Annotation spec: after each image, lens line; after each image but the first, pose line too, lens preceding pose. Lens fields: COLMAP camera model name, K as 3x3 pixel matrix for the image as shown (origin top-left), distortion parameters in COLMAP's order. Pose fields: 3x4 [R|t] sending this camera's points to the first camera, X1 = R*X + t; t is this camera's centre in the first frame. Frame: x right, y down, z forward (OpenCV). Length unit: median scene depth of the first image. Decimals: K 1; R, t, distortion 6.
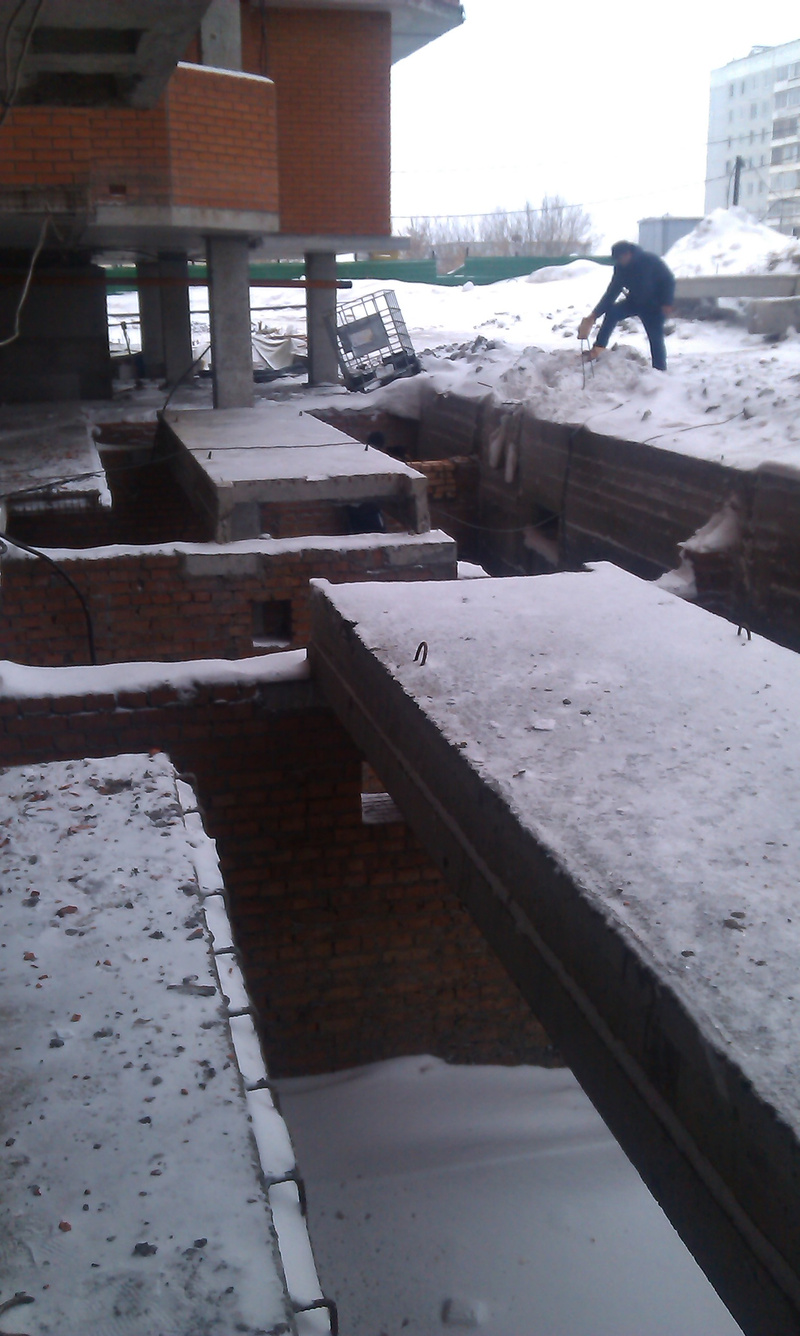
lens RADIAL K [[1367.1, 0, 400.0], [0, 1367.1, 668.0], [0, 0, 1]] dist [0.190009, -0.726699]
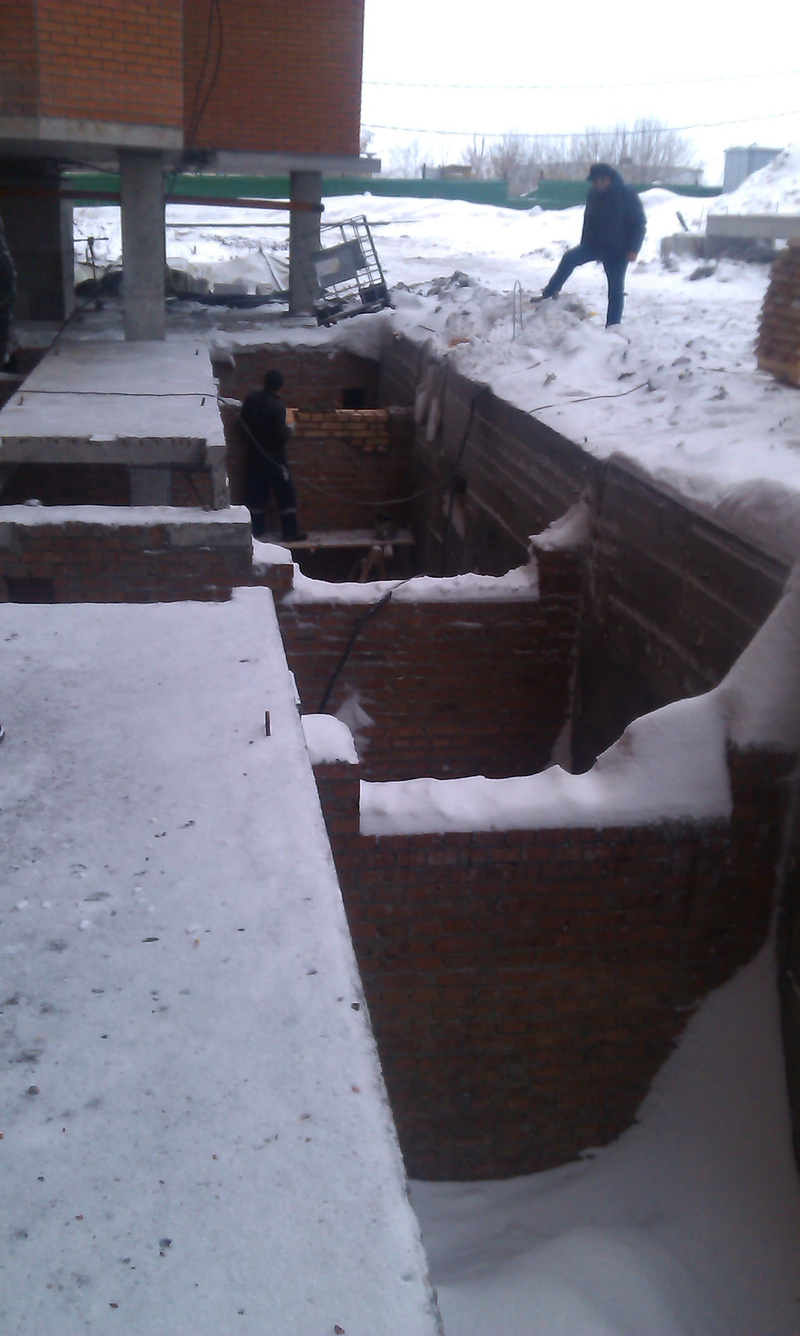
lens RADIAL K [[1390.8, 0, 400.0], [0, 1390.8, 668.0], [0, 0, 1]] dist [0.089310, -0.322551]
pose [[0.995978, 0.065730, -0.060895, 0.135076], [-0.062492, 0.996603, 0.053631, -0.037364], [0.064213, -0.049610, 0.996702, 0.086730]]
